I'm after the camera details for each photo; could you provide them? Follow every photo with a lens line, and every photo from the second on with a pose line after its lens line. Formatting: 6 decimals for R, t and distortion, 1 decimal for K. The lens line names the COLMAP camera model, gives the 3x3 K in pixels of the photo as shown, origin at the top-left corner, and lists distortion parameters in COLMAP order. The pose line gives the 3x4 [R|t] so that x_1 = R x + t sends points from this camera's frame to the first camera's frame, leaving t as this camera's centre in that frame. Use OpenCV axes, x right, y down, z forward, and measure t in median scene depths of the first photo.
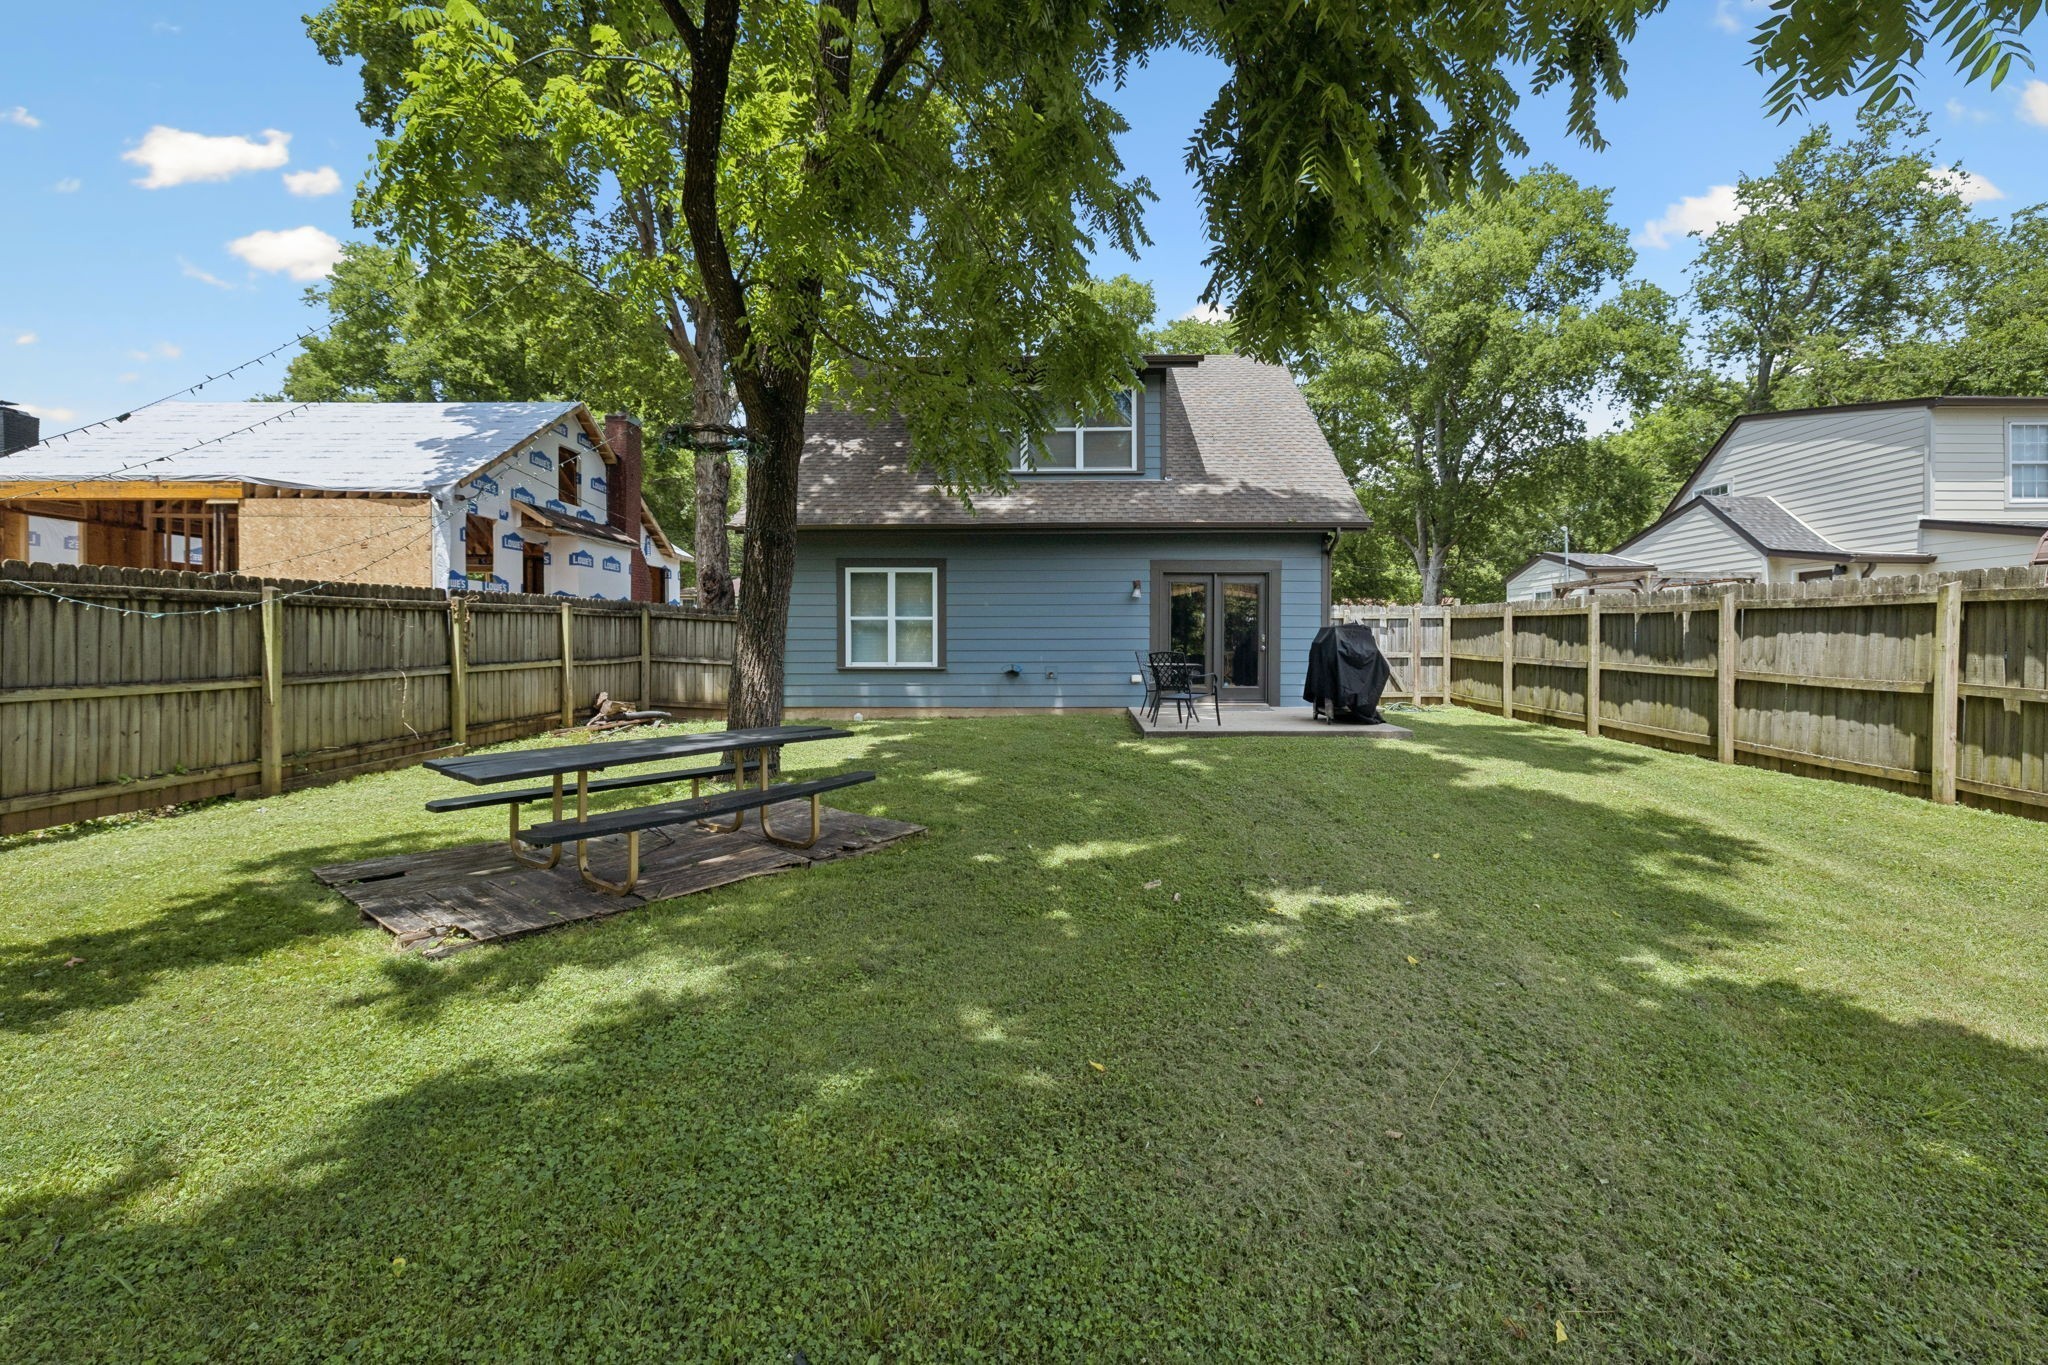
lens RADIAL K [[867.9, 0, 1024.5], [0, 867.9, 675.4], [0, 0, 1]] dist [0.002206, -0.000406]
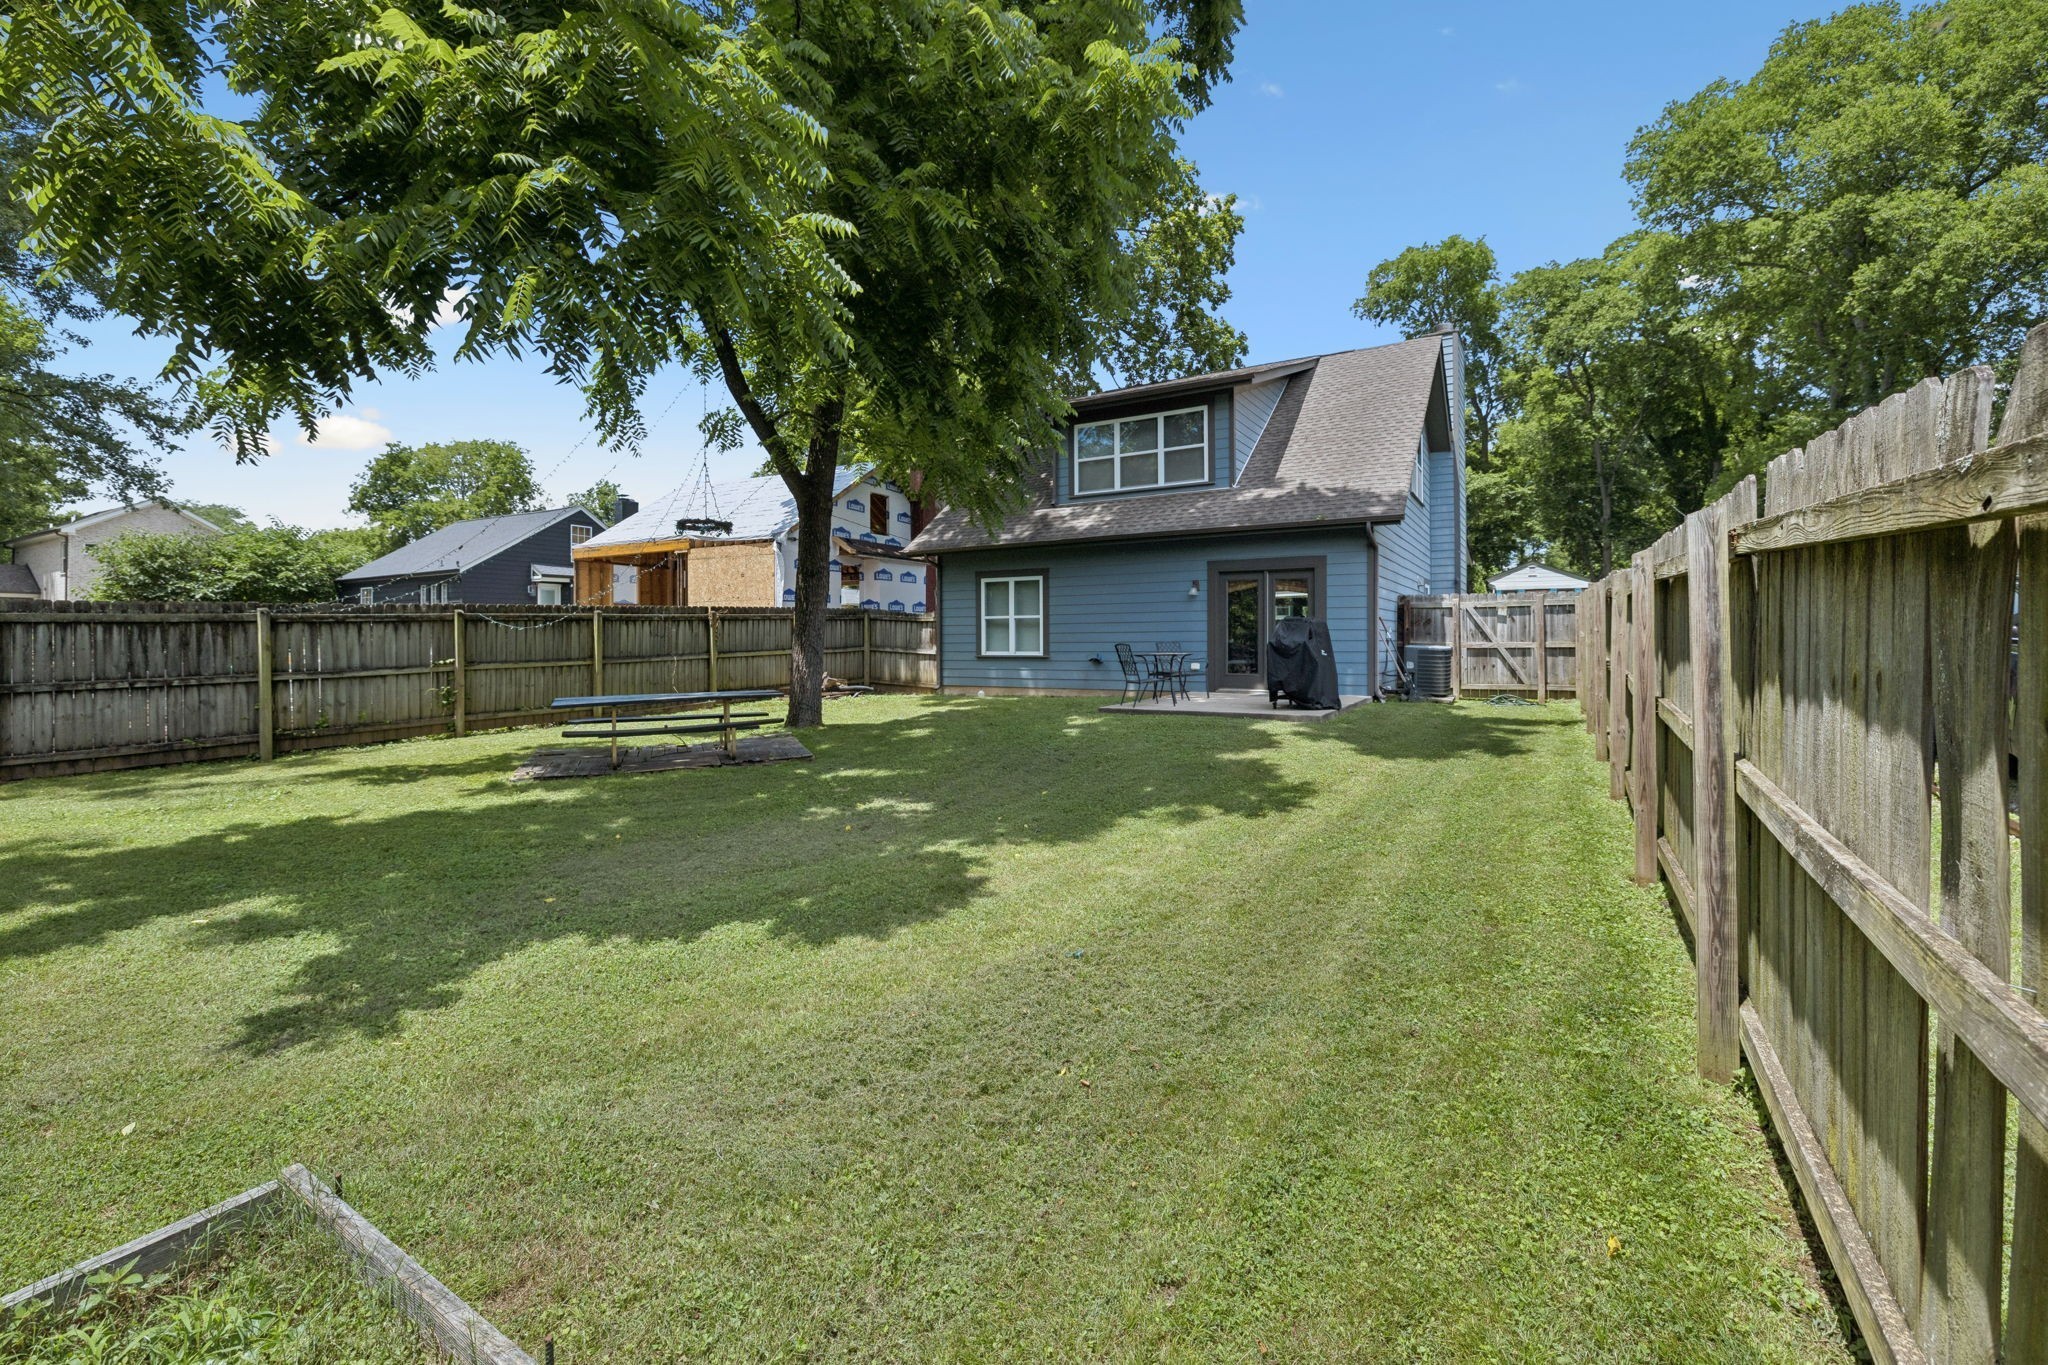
lens RADIAL K [[867.9, 0, 1023.0], [0, 867.9, 660.6], [0, 0, 1]] dist [0.002206, -0.000406]
pose [[0.866732, 0.007169, -0.498723, 0.484842], [-0.009373, 0.999954, -0.001915, 0.000260], [0.498687, 0.006335, 0.866759, -0.092031]]
